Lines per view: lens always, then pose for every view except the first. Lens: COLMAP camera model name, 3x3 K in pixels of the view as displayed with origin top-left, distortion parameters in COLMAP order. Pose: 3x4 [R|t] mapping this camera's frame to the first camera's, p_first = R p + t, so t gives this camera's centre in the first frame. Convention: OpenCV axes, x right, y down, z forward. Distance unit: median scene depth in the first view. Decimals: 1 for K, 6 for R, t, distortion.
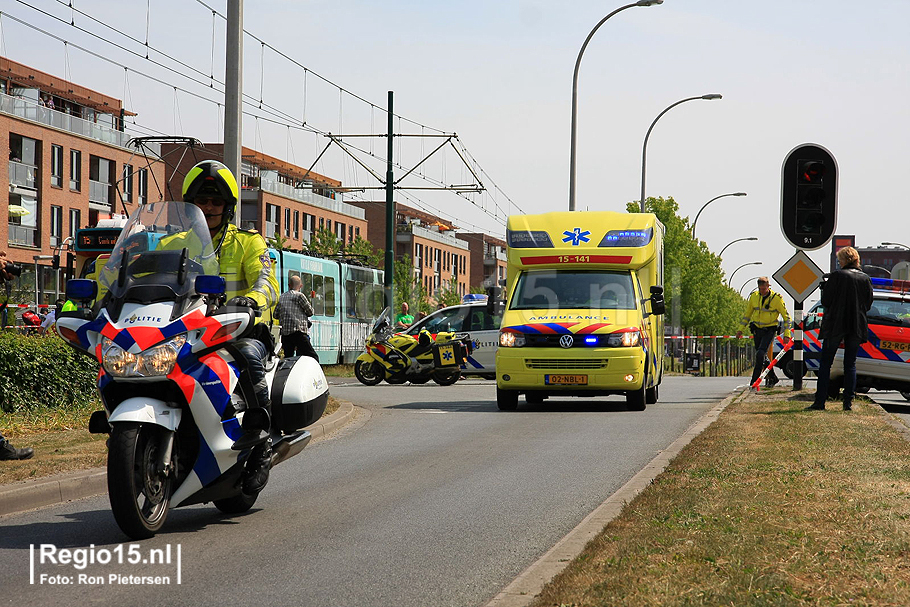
lens RADIAL K [[2190.1, 0, 455.0], [0, 2190.1, 303.5], [0, 0, 1]] dist [0.389767, 0.211031]
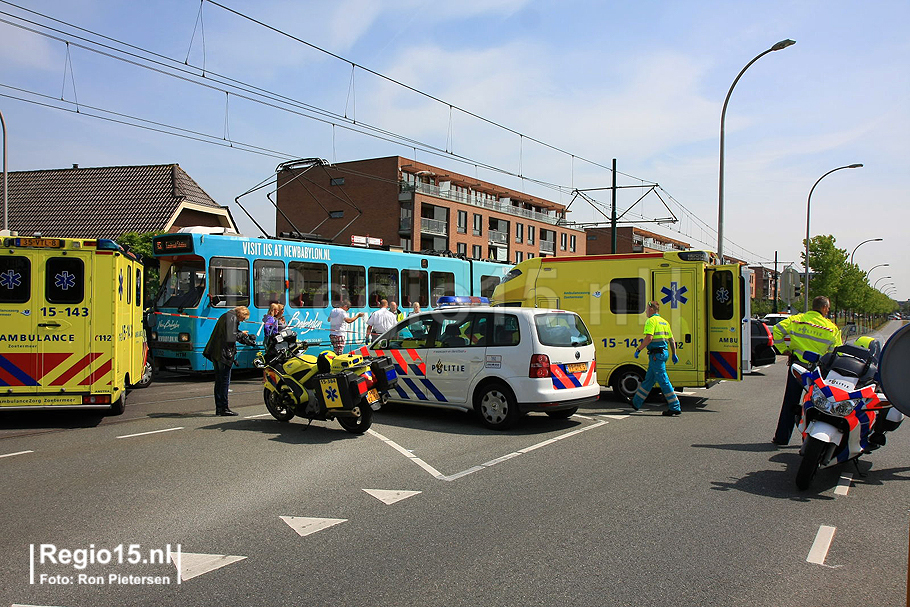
lens RADIAL K [[709.7, 0, 455.0], [0, 709.7, 303.5], [0, 0, 1]] dist [-0.060617, 0.006676]
pose [[0.911856, 0.005205, -0.410477, 0.066109], [0.000015, 0.999919, 0.012713, -0.003010], [0.410510, -0.011599, 0.911782, 0.480071]]
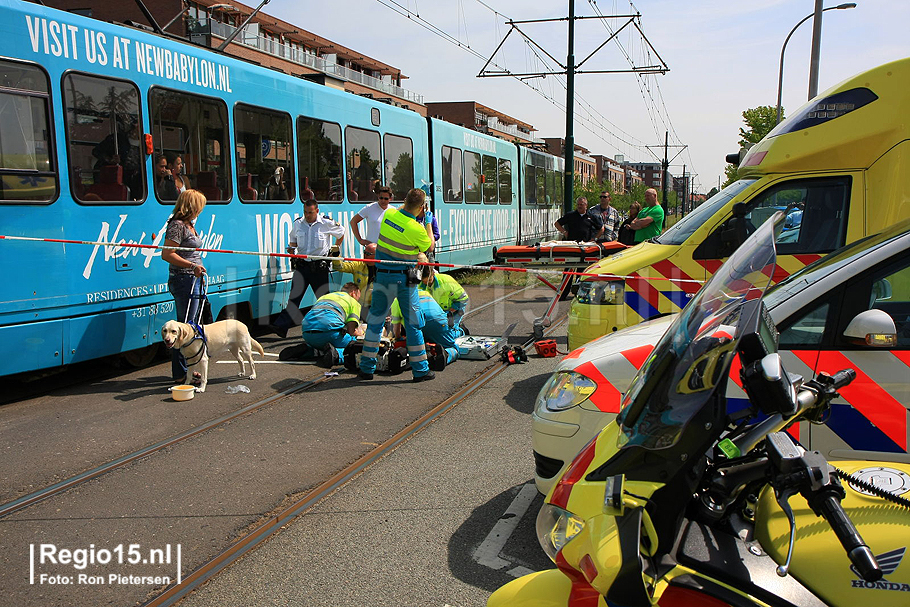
lens RADIAL K [[843.5, 0, 455.0], [0, 843.5, 303.5], [0, 0, 1]] dist [-0.013269, 0.016068]
pose [[0.989188, 0.006668, -0.146502, -0.023379], [0.012919, 0.991120, 0.132343, 0.000083], [0.146084, -0.132805, 0.980317, 0.565010]]
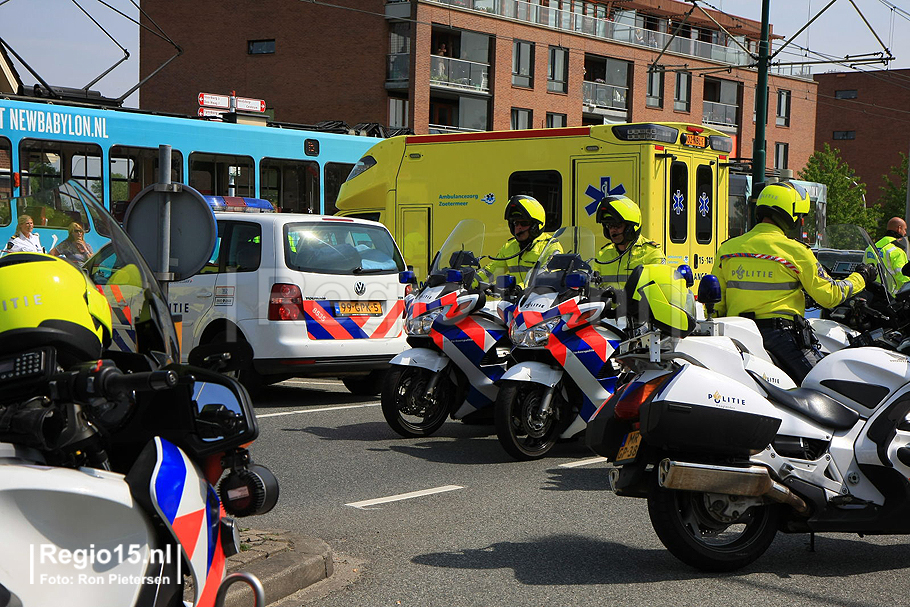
lens RADIAL K [[1543.4, 0, 455.0], [0, 1543.4, 303.5], [0, 0, 1]] dist [0.252453, 0.142900]
pose [[0.871272, 0.034186, -0.489609, 0.132773], [-0.009071, 0.998523, 0.053577, 0.000187], [0.490717, -0.042239, 0.870294, 0.455625]]
